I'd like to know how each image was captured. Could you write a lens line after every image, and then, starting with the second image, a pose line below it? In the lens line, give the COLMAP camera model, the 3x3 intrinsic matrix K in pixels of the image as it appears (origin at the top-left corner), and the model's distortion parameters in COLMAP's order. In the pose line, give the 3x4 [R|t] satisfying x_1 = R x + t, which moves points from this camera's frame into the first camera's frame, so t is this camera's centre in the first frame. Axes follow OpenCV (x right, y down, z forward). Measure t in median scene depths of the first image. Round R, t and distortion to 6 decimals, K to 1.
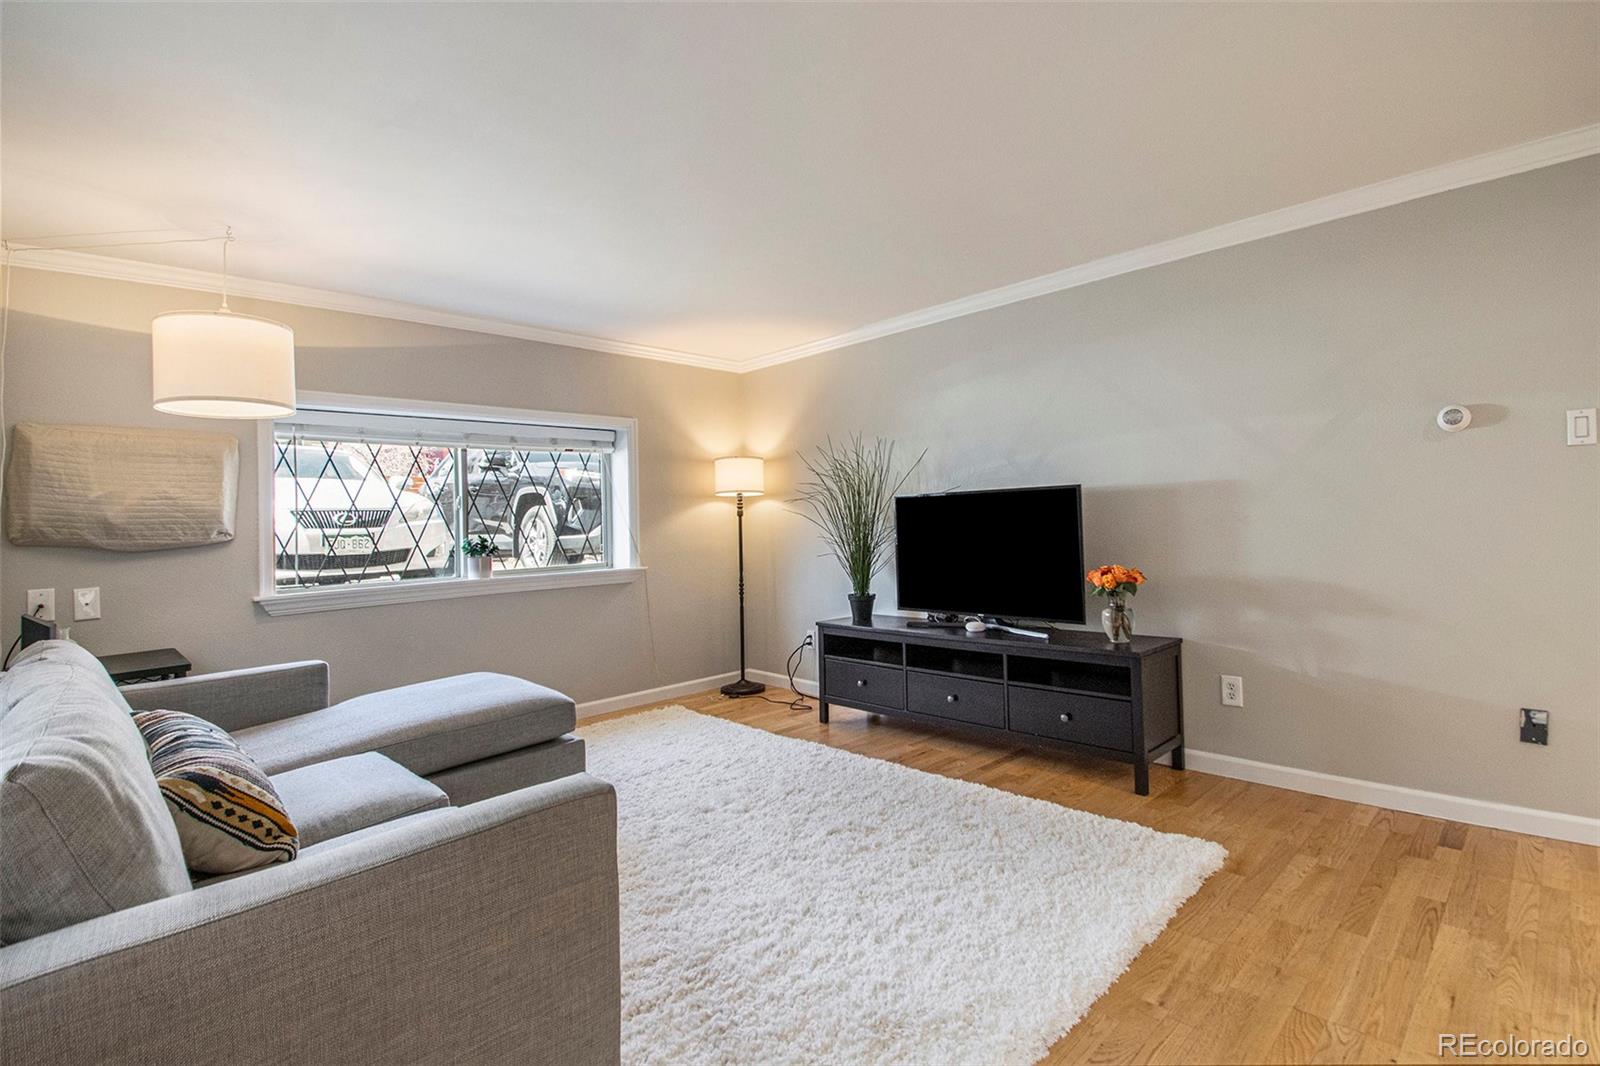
lens RADIAL K [[736.0, 0, 835.1], [0, 736.0, 524.6], [0, 0, 1]] dist [-0.000751, -0.007115]
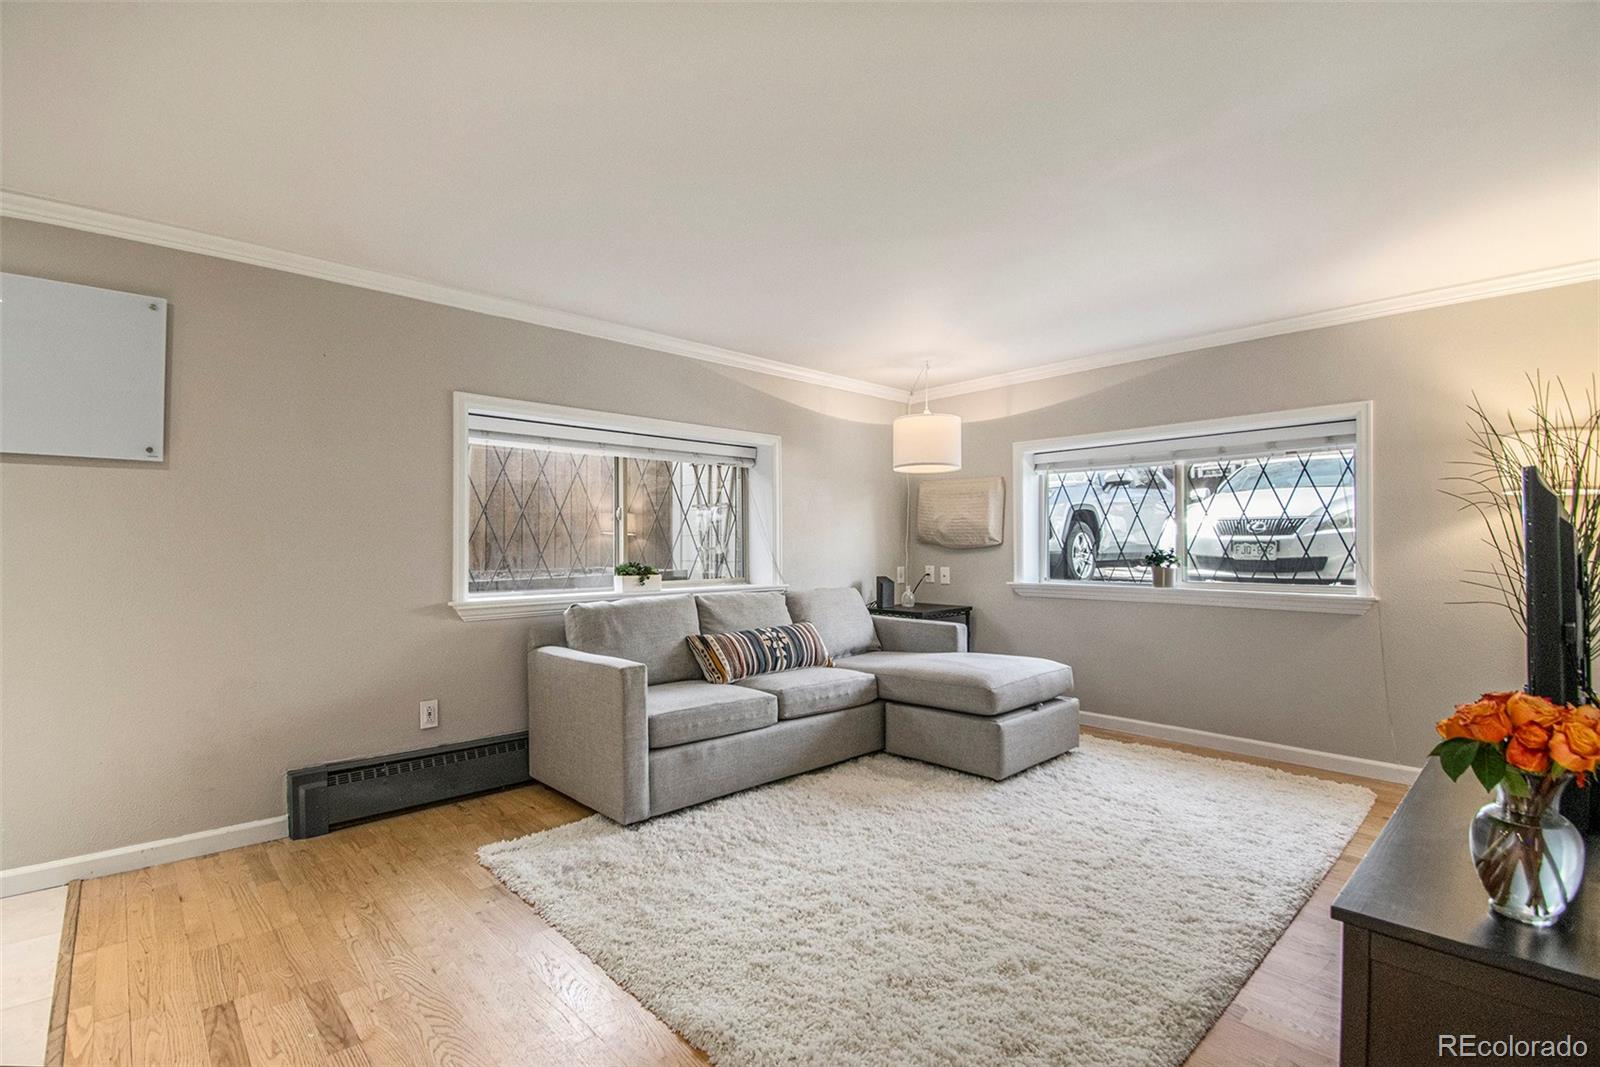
lens RADIAL K [[712.9, 0, 811.2], [0, 712.9, 526.3], [0, 0, 1]] dist [0.016195, -0.028166]
pose [[-0.033455, 0.009139, -0.999398, 0.676177], [-0.001034, 0.999957, 0.009178, -0.028130], [0.999440, 0.001340, -0.033444, 0.624787]]
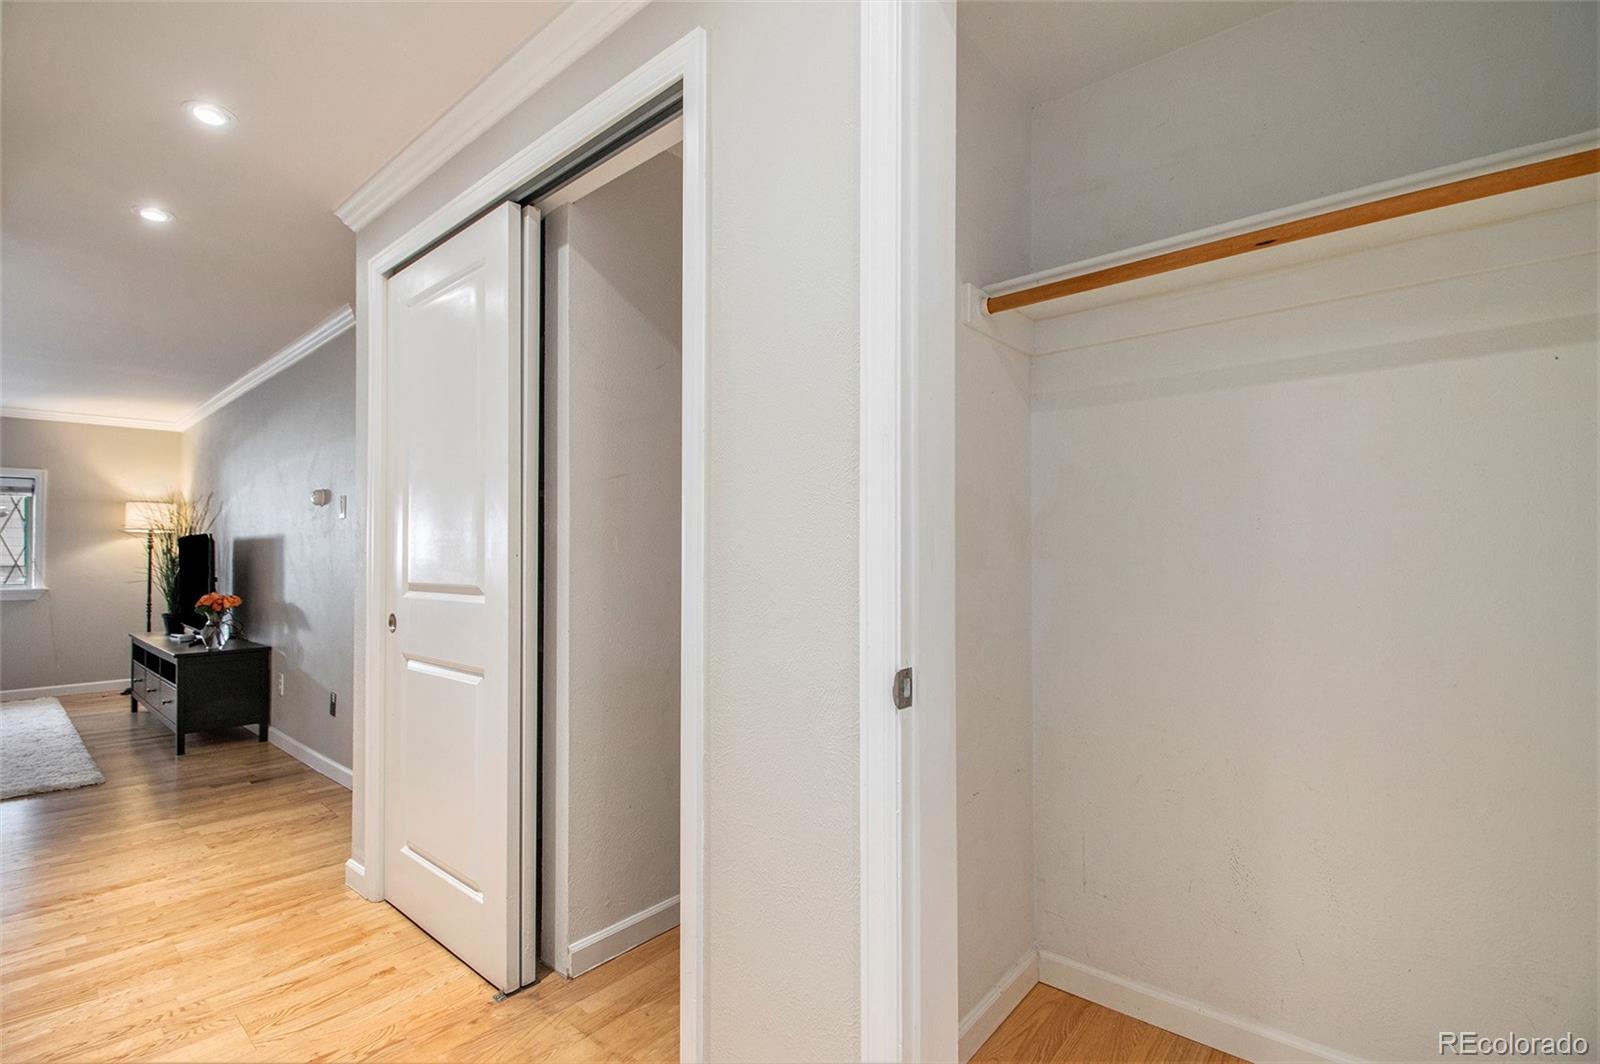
lens RADIAL K [[706.1, 0, 800.3], [0, 706.1, 542.8], [0, 0, 1]] dist [0.001931, -0.016310]
pose [[0.997120, 0.023614, 0.072077, 1.290543], [-0.022558, 0.999626, -0.015441, -0.042099], [-0.072414, 0.013770, 0.997280, -0.374728]]
